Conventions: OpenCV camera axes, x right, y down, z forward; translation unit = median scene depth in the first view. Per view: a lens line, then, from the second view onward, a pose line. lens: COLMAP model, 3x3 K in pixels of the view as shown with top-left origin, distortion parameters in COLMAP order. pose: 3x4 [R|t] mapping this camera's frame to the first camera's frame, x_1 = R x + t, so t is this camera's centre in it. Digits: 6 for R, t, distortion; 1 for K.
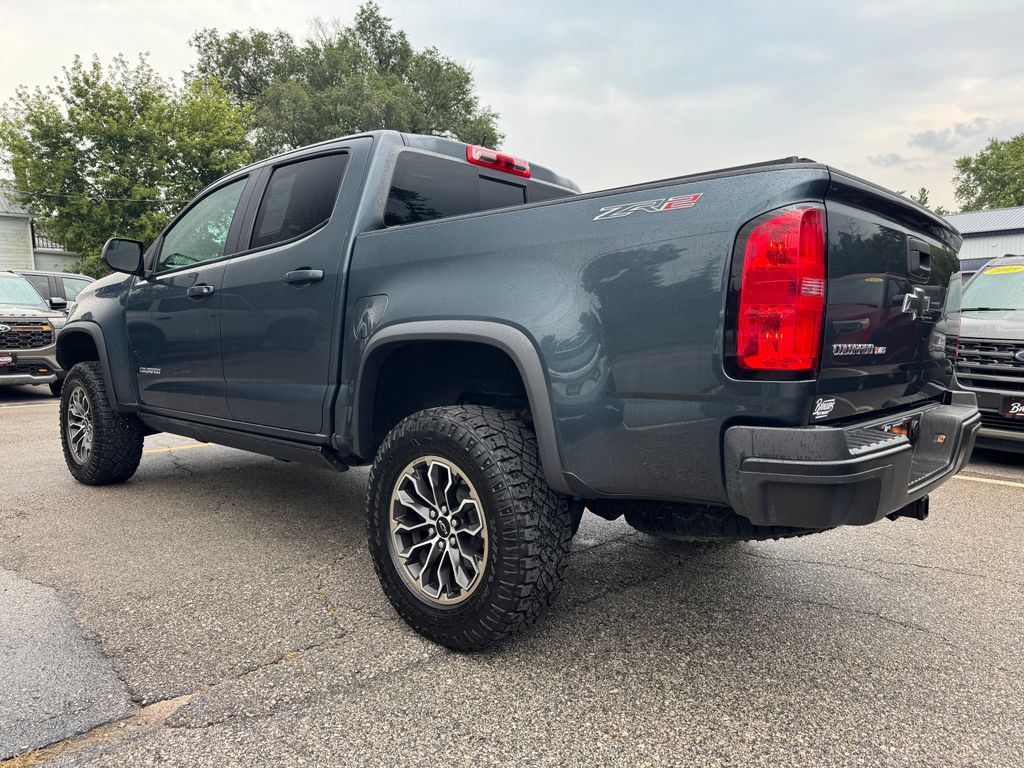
lens RADIAL K [[767.3, 0, 512.0], [0, 767.3, 384.0], [0, 0, 1]] dist [0.054041, -0.001205]
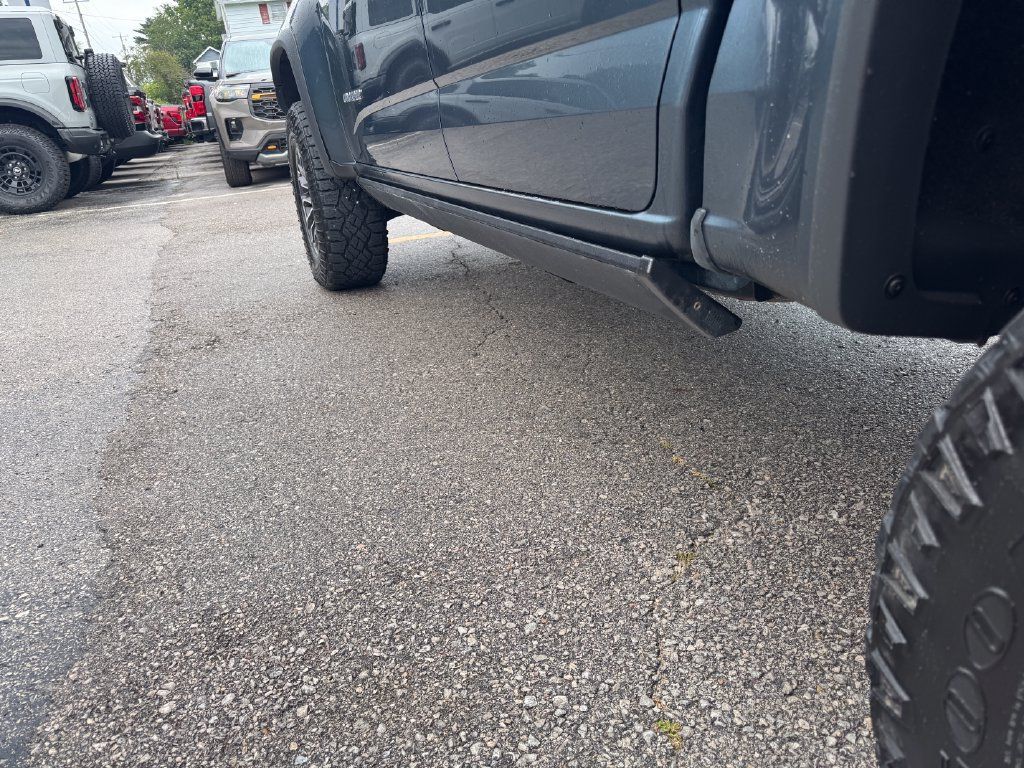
lens RADIAL K [[767.3, 0, 512.0], [0, 767.3, 384.0], [0, 0, 1]] dist [0.054041, -0.001205]
pose [[0.911852, 0.062415, -0.405747, -0.171555], [0.059520, 0.957830, 0.281102, 0.041039], [0.406182, -0.280474, 0.869684, 0.697197]]
